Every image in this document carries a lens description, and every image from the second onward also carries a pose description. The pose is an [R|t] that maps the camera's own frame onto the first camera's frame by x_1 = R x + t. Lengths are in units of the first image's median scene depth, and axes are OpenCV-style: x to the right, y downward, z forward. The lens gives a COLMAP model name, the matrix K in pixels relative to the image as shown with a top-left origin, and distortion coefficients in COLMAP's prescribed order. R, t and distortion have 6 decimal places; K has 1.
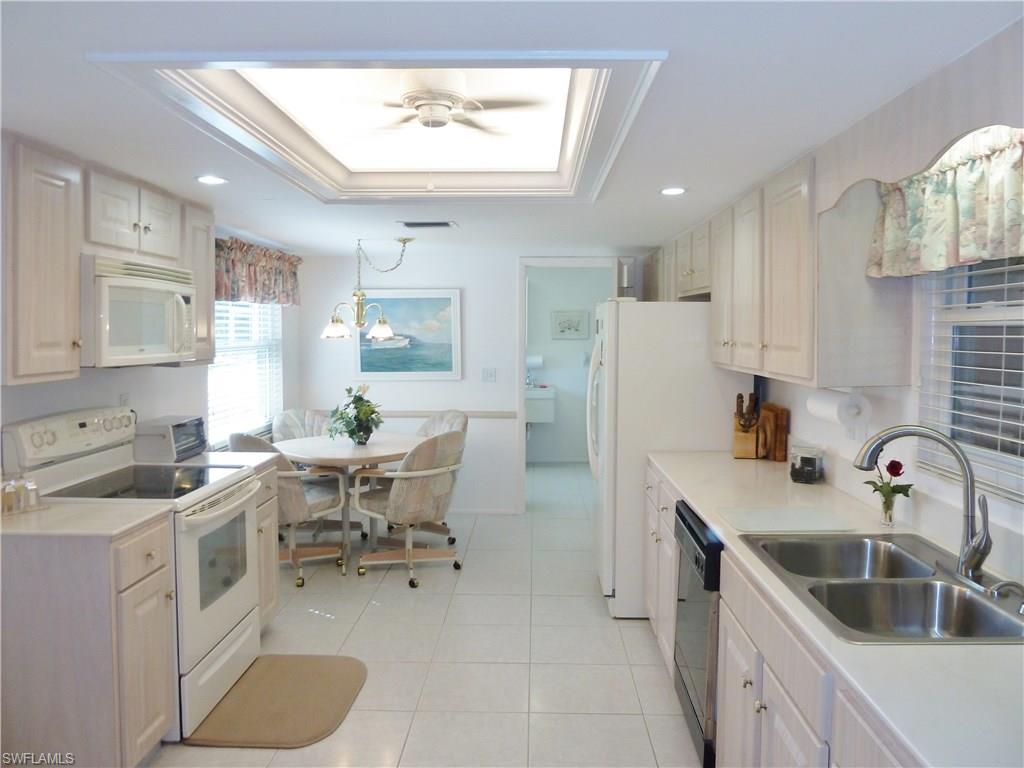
lens RADIAL K [[769.3, 0, 512.0], [0, 769.3, 384.0], [0, 0, 1]] dist [-0.002850, -0.001370]
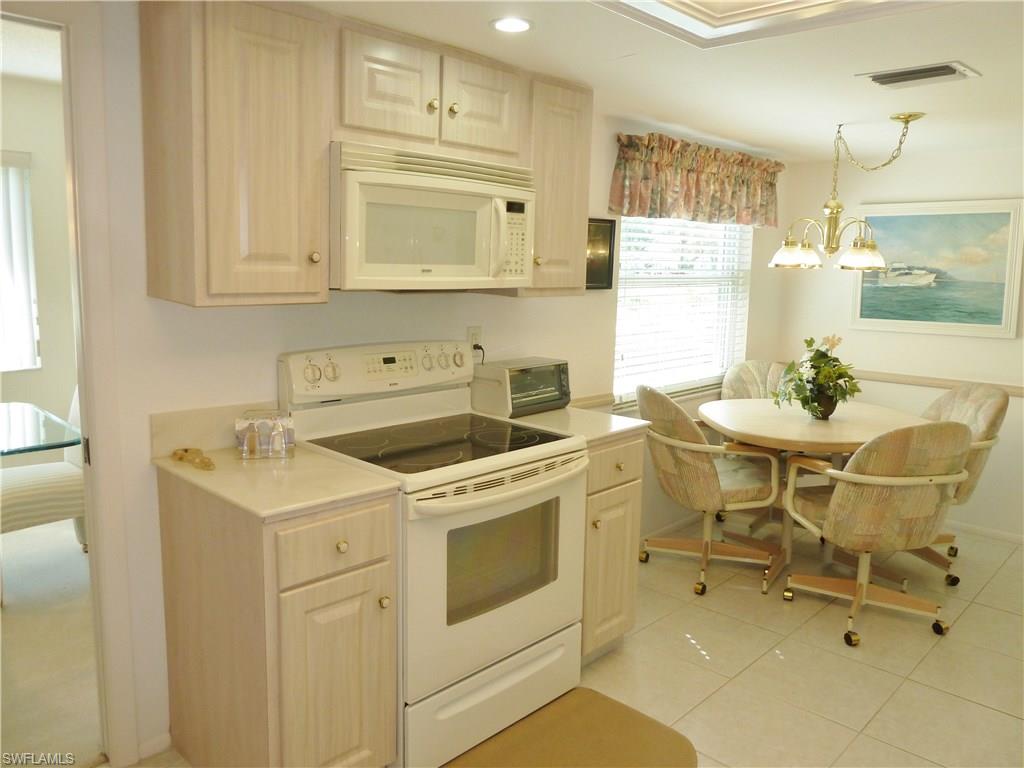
lens RADIAL K [[769.7, 0, 512.0], [0, 769.7, 378.5], [0, 0, 1]] dist [-0.036170, 0.005840]
pose [[0.740192, 0.108754, -0.663542, 0.062943], [-0.060844, 0.993618, 0.094981, -0.009270], [0.669637, -0.029931, 0.742085, 0.298564]]
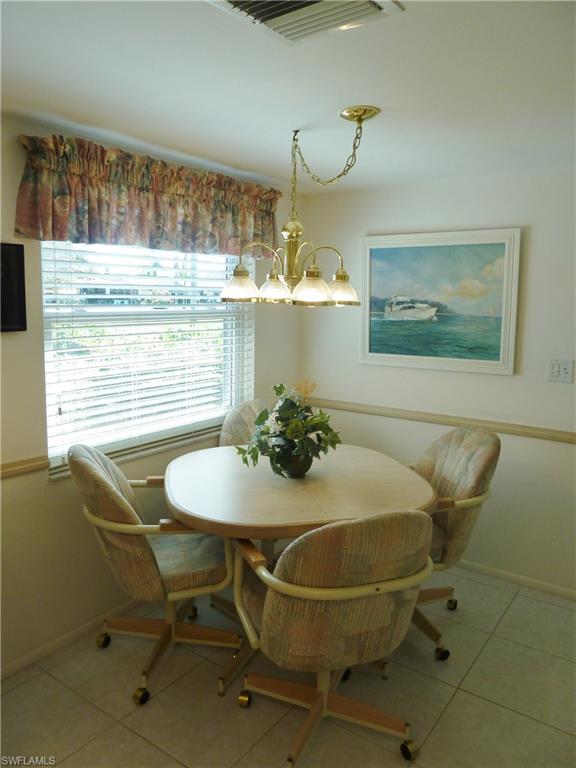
lens RADIAL K [[577.2, 0, 275.1], [0, 577.2, 384.6], [0, 0, 1]] dist [-0.036170, 0.005840]
pose [[0.825376, 0.094589, -0.556604, 0.044957], [-0.052375, 0.994442, 0.091329, -0.039199], [0.562149, -0.046229, 0.825743, 0.646907]]
